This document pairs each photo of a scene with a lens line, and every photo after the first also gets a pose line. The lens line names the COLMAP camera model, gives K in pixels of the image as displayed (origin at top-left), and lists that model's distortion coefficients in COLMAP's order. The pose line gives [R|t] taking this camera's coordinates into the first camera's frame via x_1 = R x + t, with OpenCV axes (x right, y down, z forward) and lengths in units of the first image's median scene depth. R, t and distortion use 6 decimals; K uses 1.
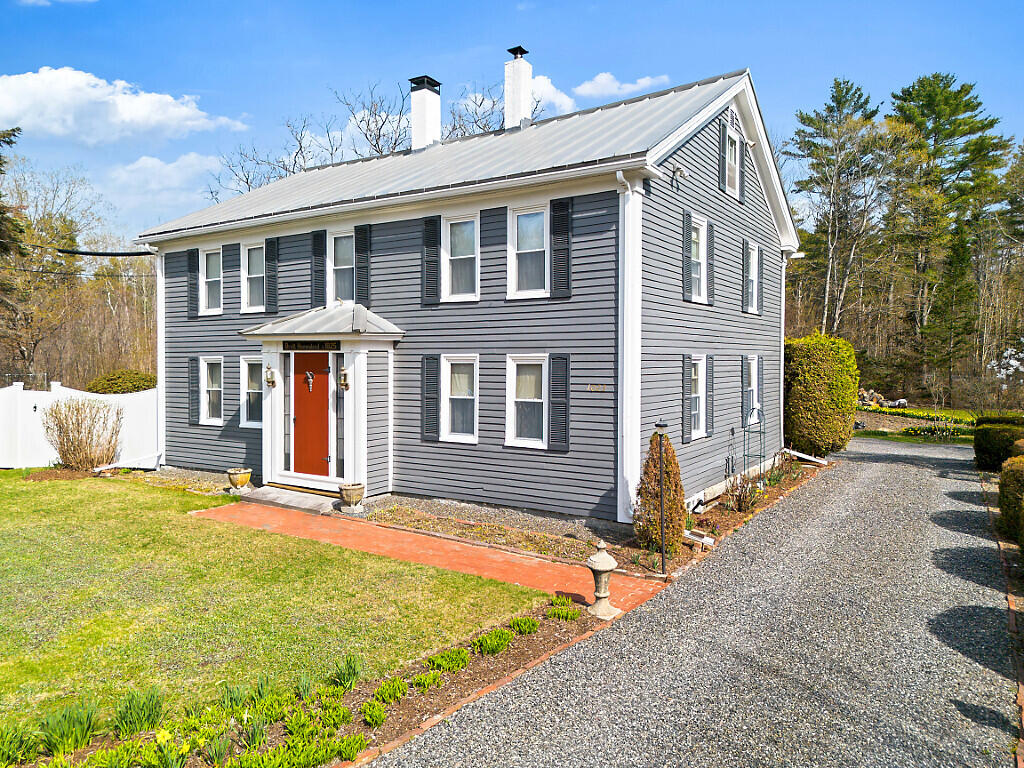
lens RADIAL K [[722.1, 0, 512.0], [0, 722.1, 384.0], [0, 0, 1]] dist [0.109269, -0.101679]
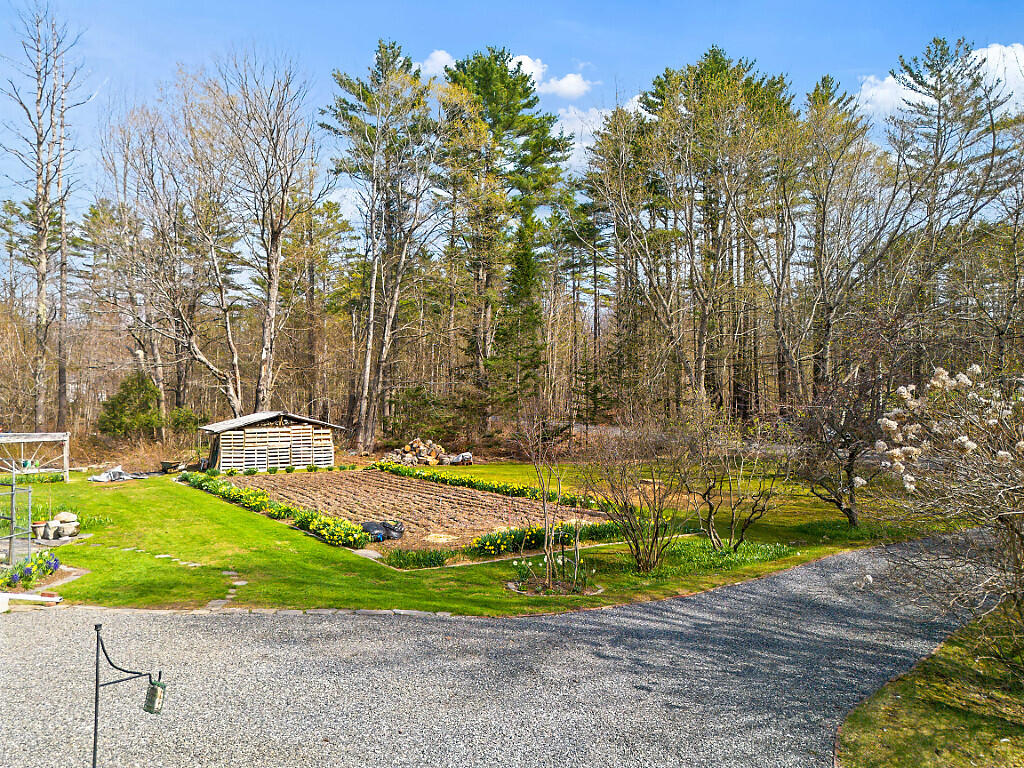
lens RADIAL K [[722.1, 0, 512.0], [0, 722.1, 384.0], [0, 0, 1]] dist [0.109269, -0.101679]
pose [[0.850749, 0.011381, 0.525448, 0.173114], [0.021025, 0.998228, -0.055663, -0.005454], [-0.525151, 0.058403, 0.849003, 0.332446]]
